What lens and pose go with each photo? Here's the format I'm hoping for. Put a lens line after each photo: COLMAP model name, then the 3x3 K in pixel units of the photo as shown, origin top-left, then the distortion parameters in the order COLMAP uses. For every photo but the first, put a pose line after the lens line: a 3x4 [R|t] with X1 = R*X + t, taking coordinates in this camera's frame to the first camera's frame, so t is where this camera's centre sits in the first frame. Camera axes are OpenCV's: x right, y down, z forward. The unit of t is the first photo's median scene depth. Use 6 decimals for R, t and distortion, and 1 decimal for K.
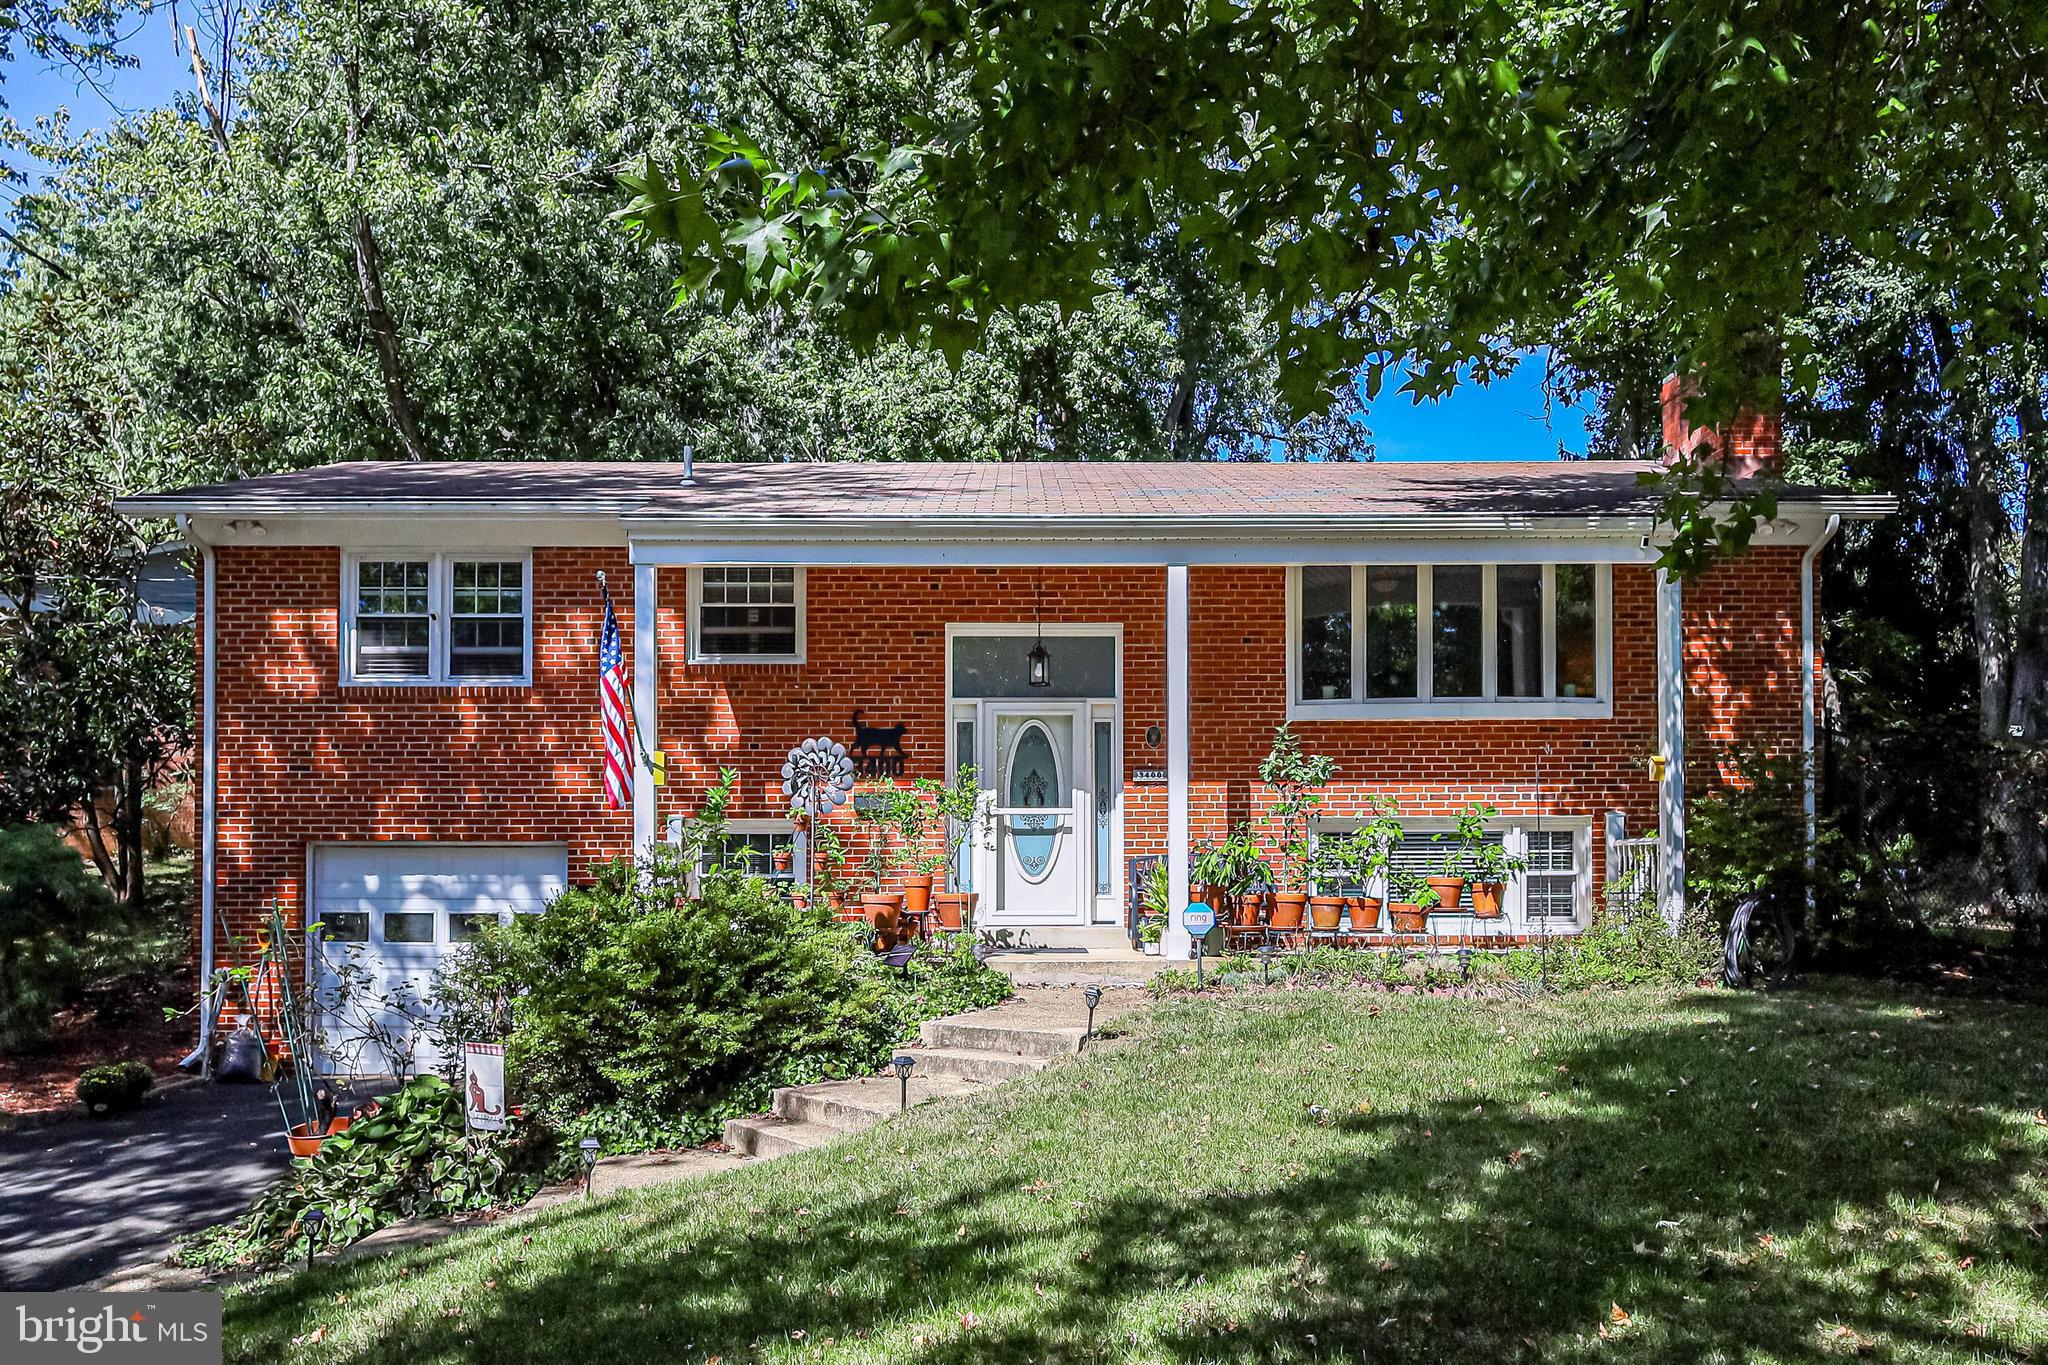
lens RADIAL K [[967.1, 0, 1024.4], [0, 967.1, 771.8], [0, 0, 1]] dist [-0.001336, -0.000134]
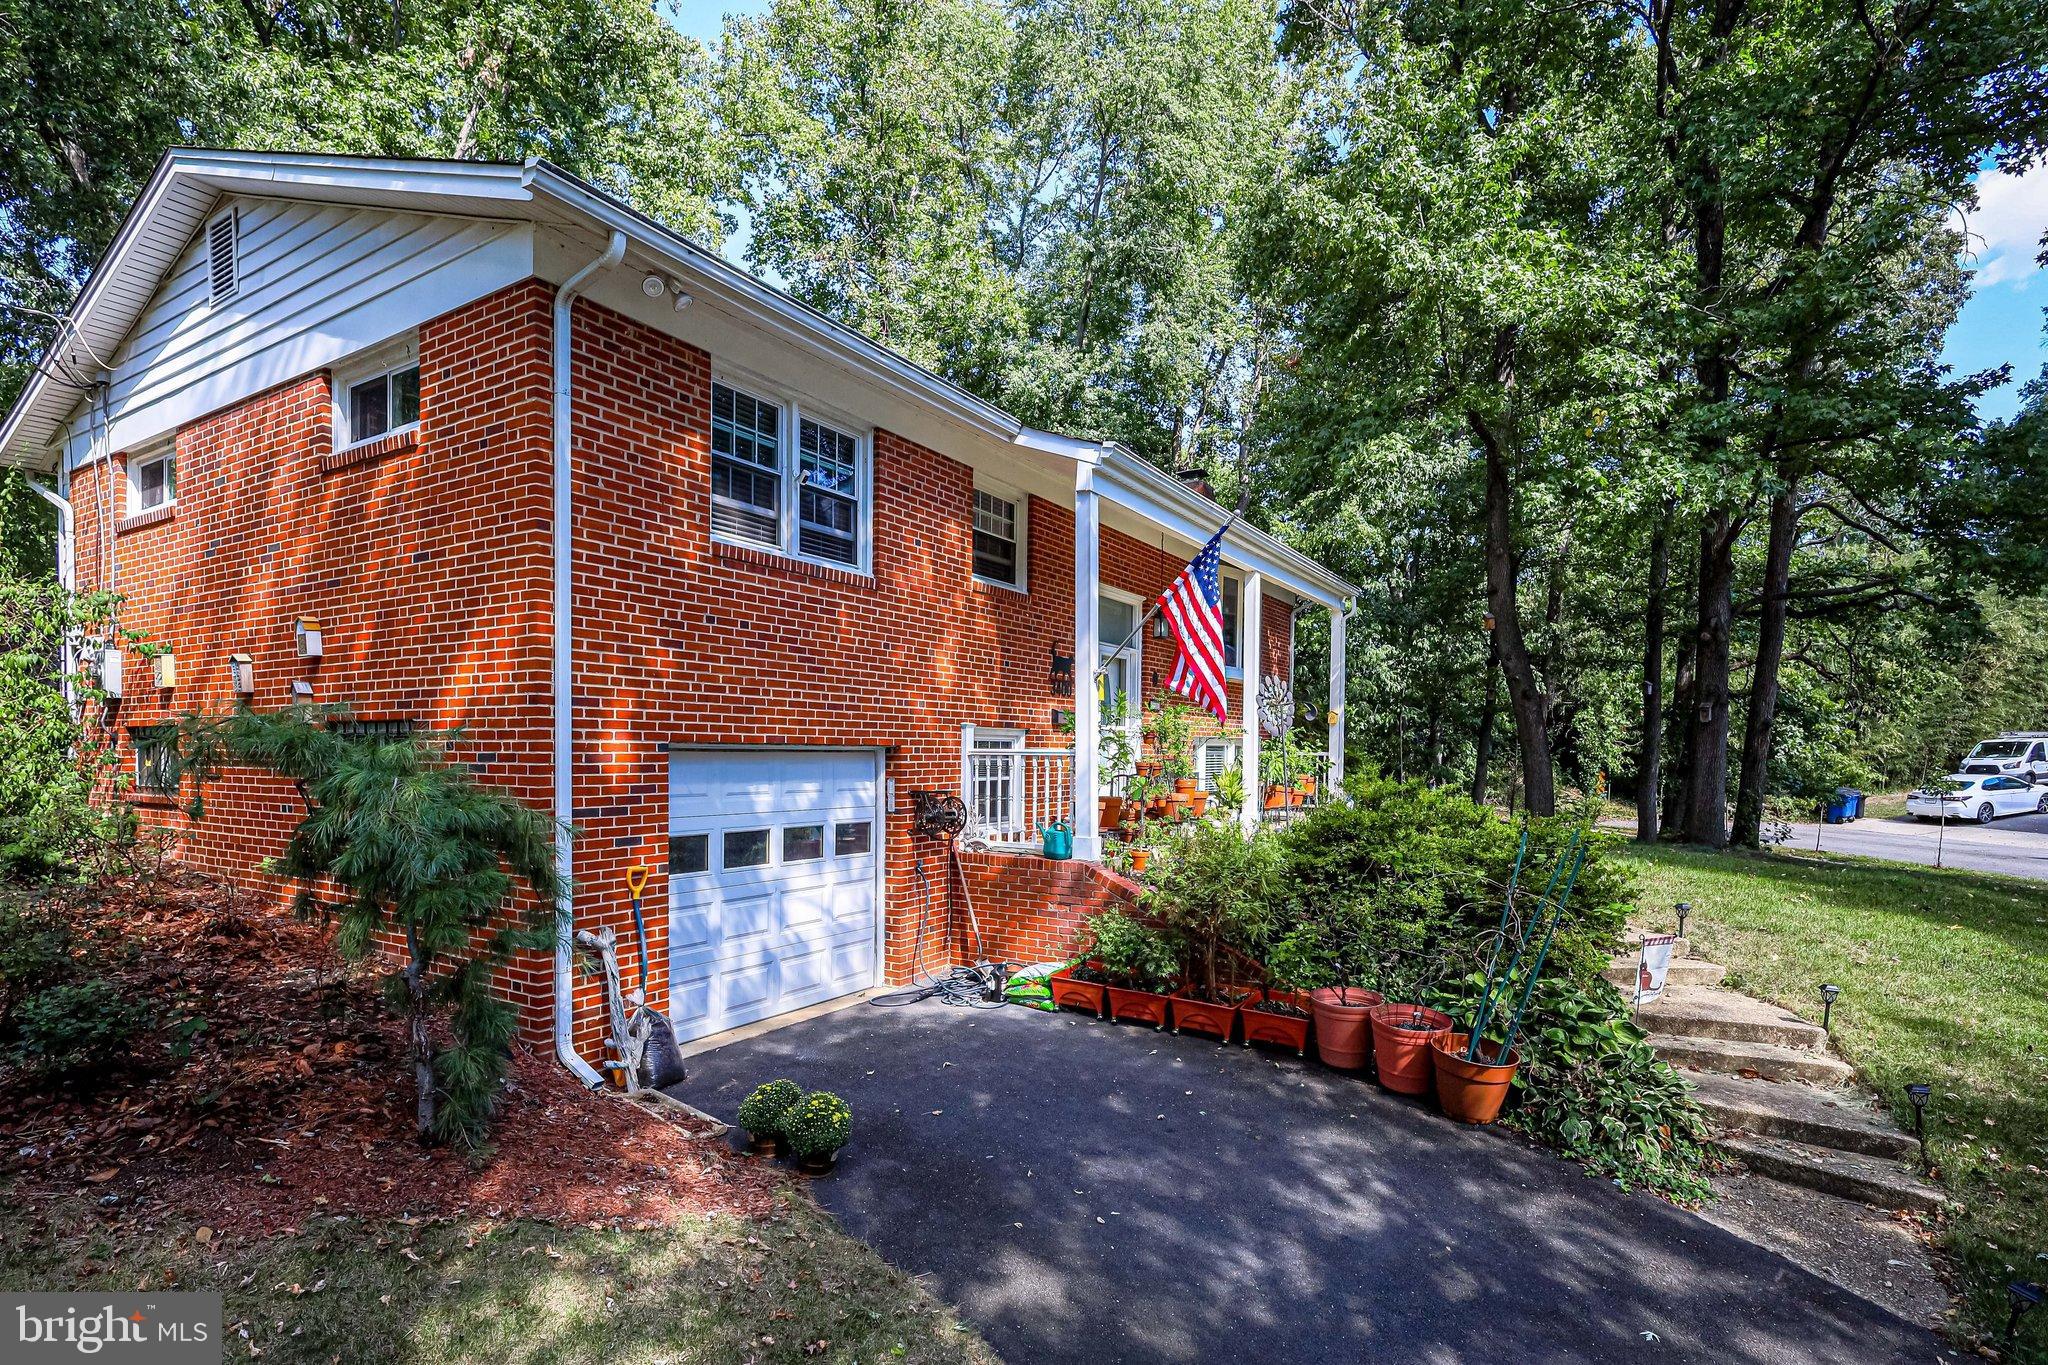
lens RADIAL K [[967.1, 0, 1024.4], [0, 967.1, 771.8], [0, 0, 1]] dist [-0.001336, -0.000134]
pose [[0.543504, -0.013012, 0.839306, -1.204439], [-0.049852, 0.997615, 0.047749, 0.044000], [-0.837925, -0.067793, 0.541559, 0.356651]]
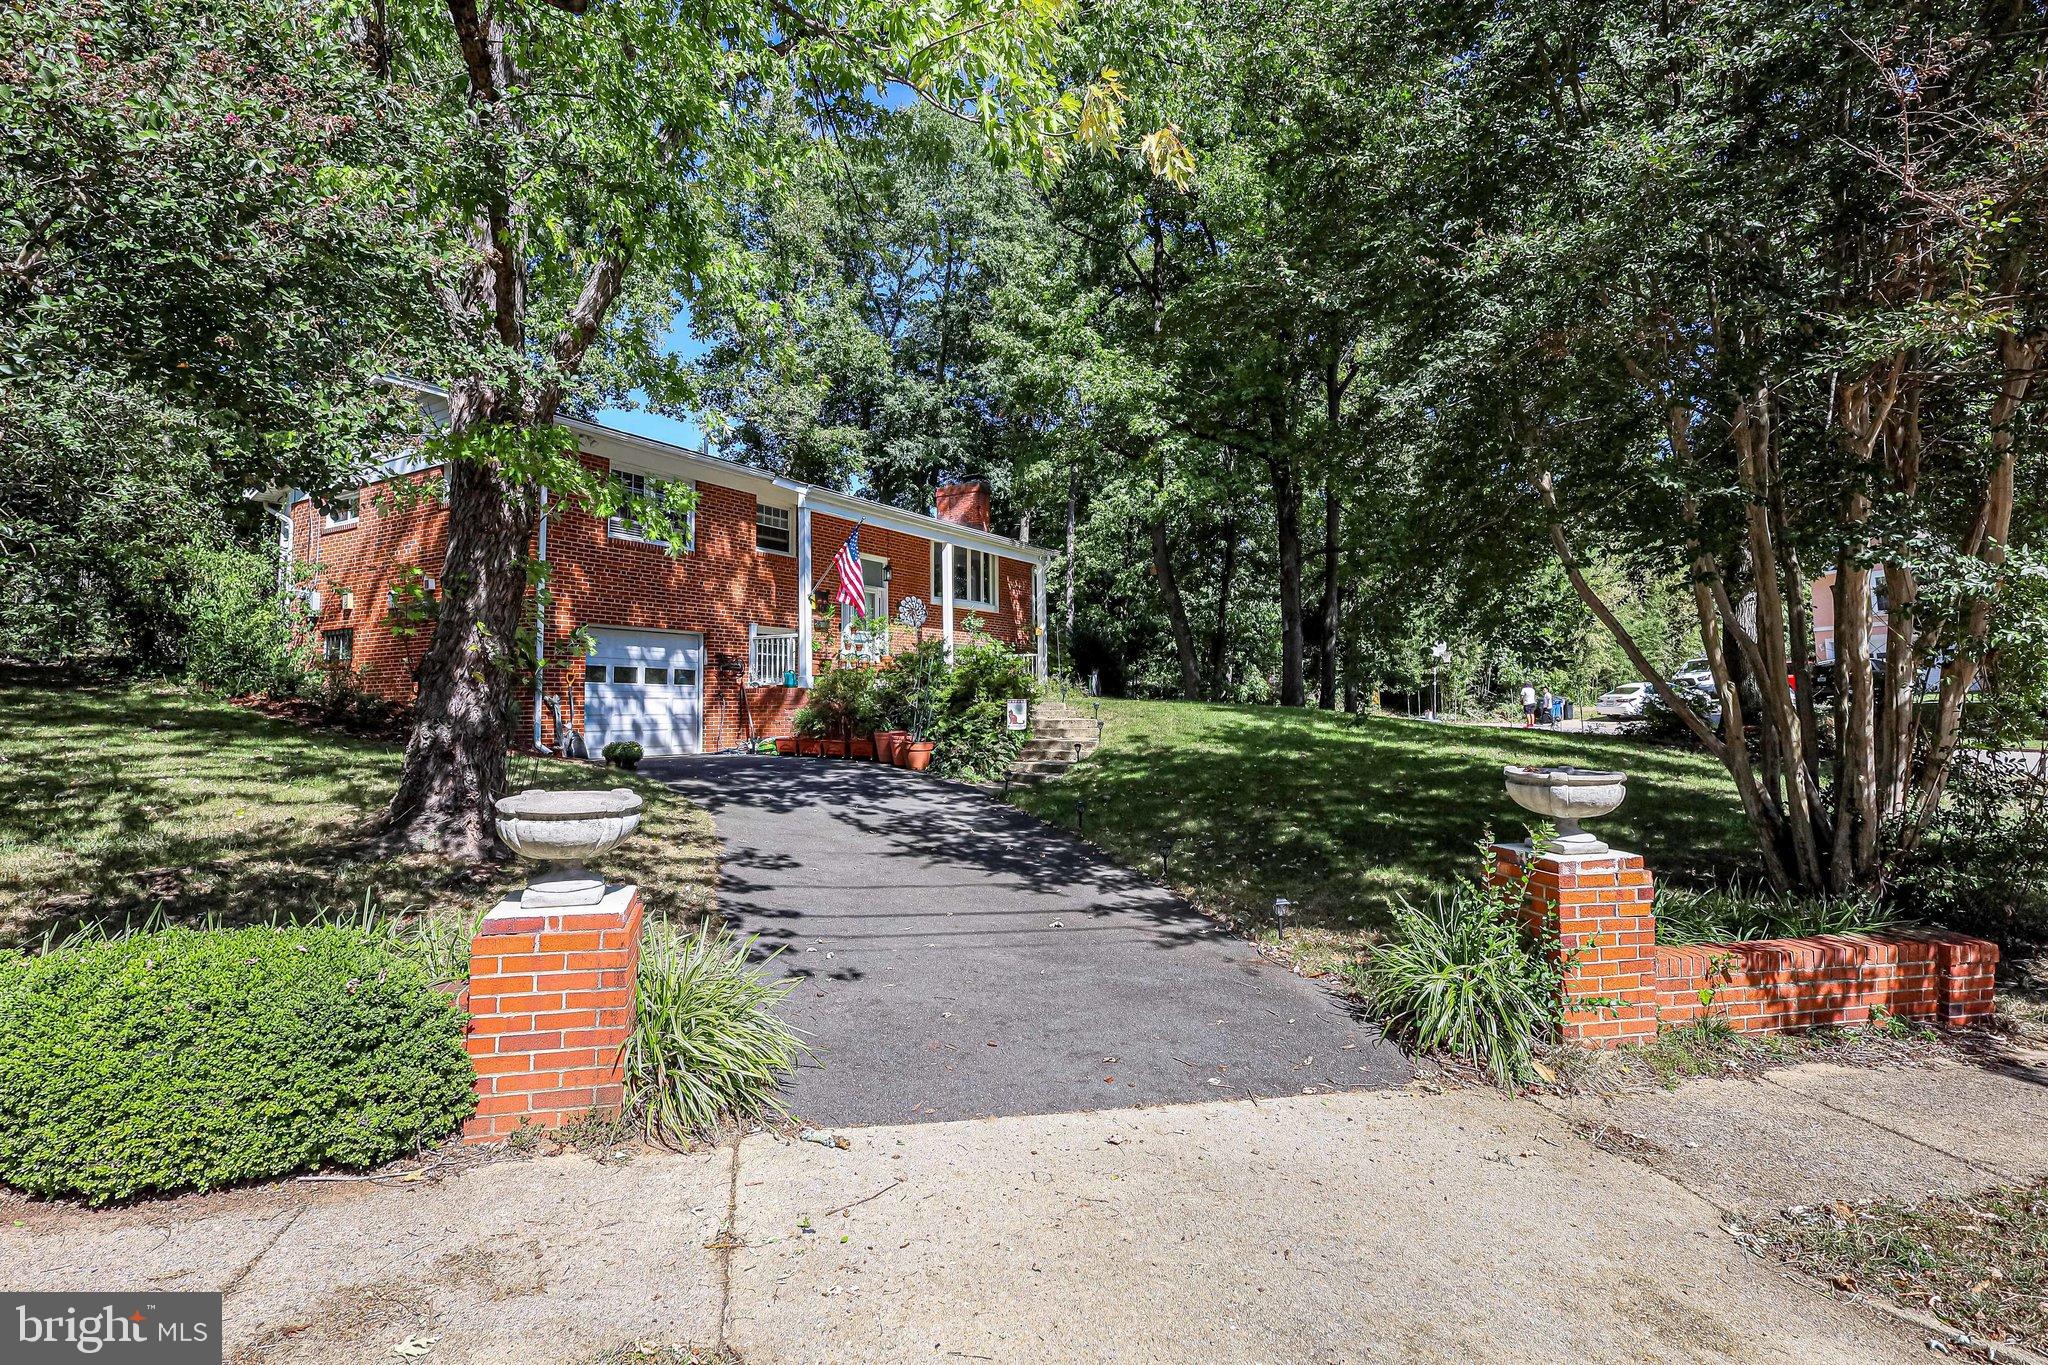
lens RADIAL K [[948.8, 0, 1023.3], [0, 948.8, 650.4], [0, 0, 1]] dist [0.000628, 0.000052]
pose [[0.537113, 0.049240, 0.842072, -1.736601], [-0.031296, 0.998771, -0.038441, 0.161460], [-0.842930, -0.005706, 0.537994, -0.582343]]
